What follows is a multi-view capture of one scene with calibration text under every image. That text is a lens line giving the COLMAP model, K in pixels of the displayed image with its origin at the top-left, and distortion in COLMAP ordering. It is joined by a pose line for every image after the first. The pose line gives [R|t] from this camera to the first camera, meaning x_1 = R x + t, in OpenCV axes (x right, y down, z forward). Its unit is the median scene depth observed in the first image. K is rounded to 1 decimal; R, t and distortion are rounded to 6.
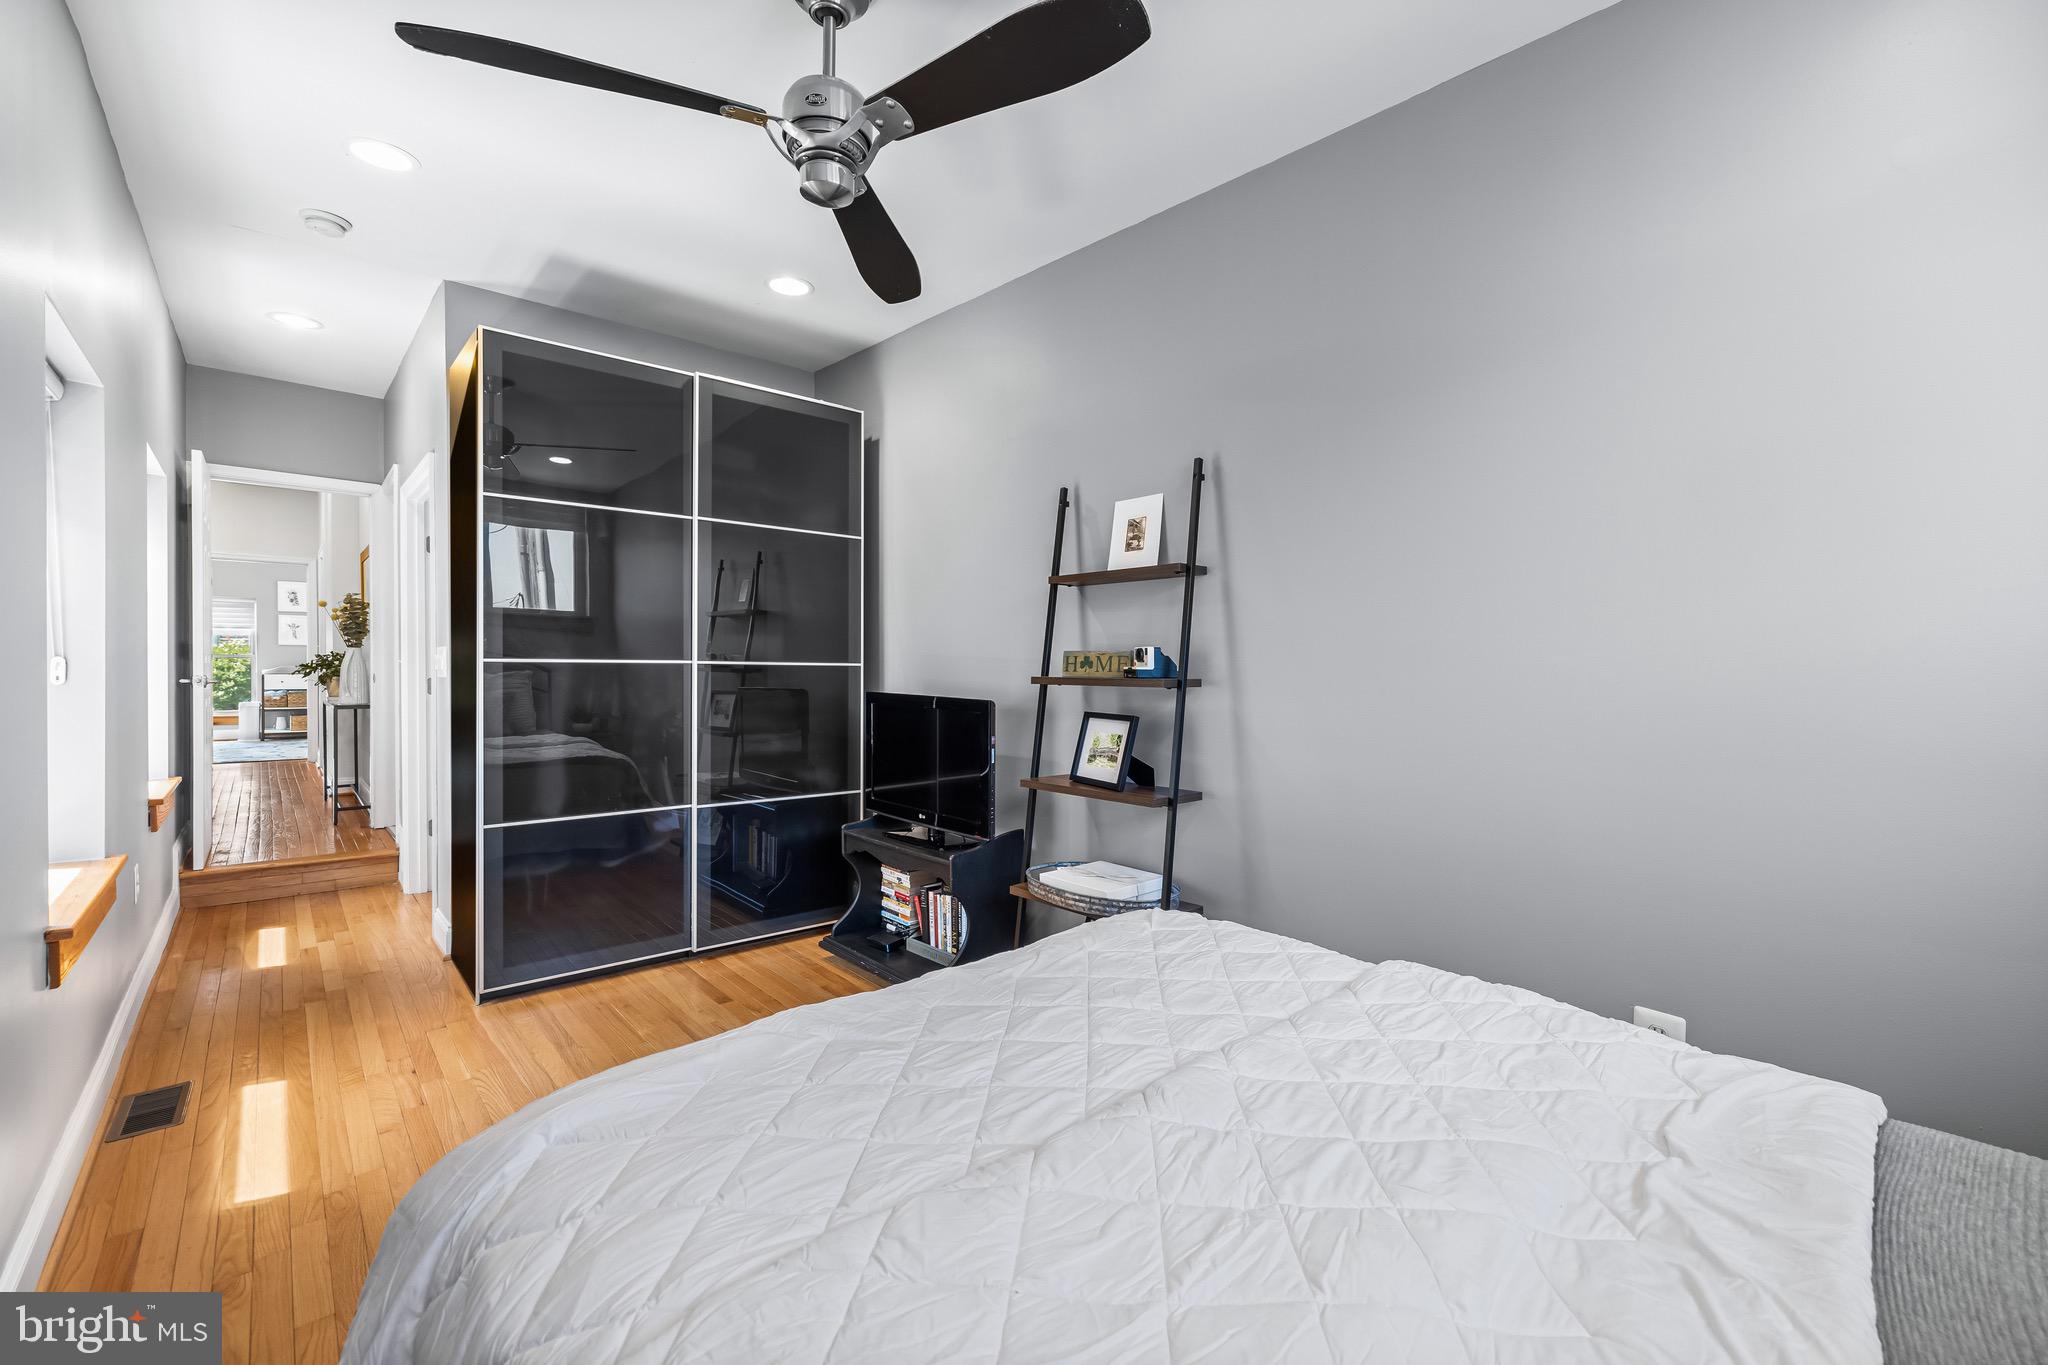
lens RADIAL K [[862.8, 0, 1014.3], [0, 862.8, 677.5], [0, 0, 1]] dist [-0.000303, 0.000127]
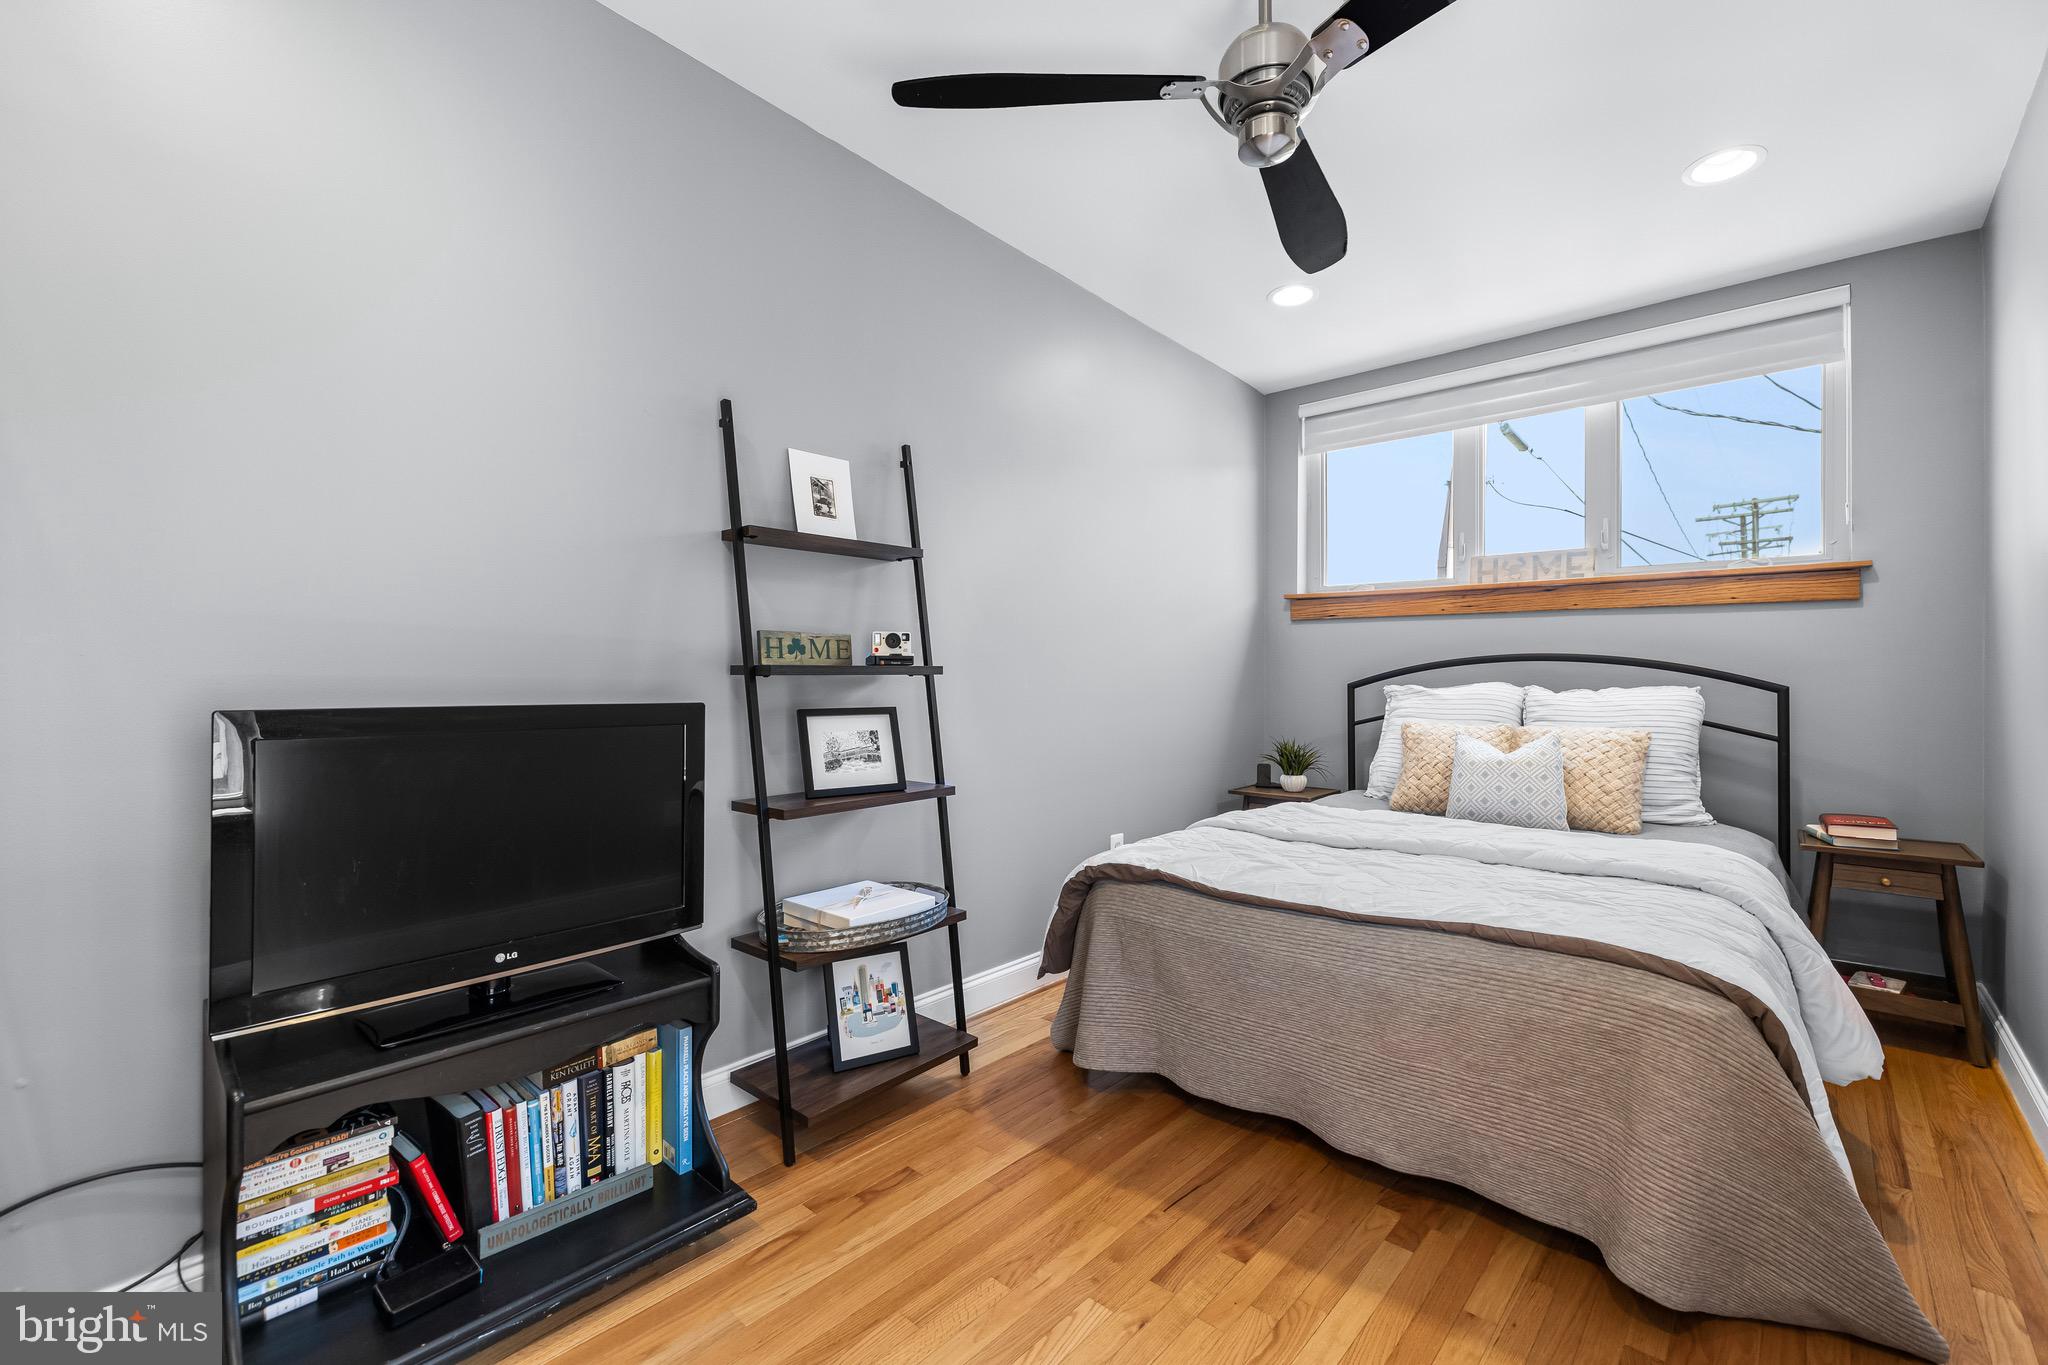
lens RADIAL K [[862.8, 0, 1014.3], [0, 862.8, 677.5], [0, 0, 1]] dist [-0.000303, 0.000127]
pose [[-0.116606, -0.010070, 0.993127, -0.719855], [0.011783, 0.999864, 0.011522, 0.003898], [-0.993108, 0.013045, -0.116472, 0.902275]]
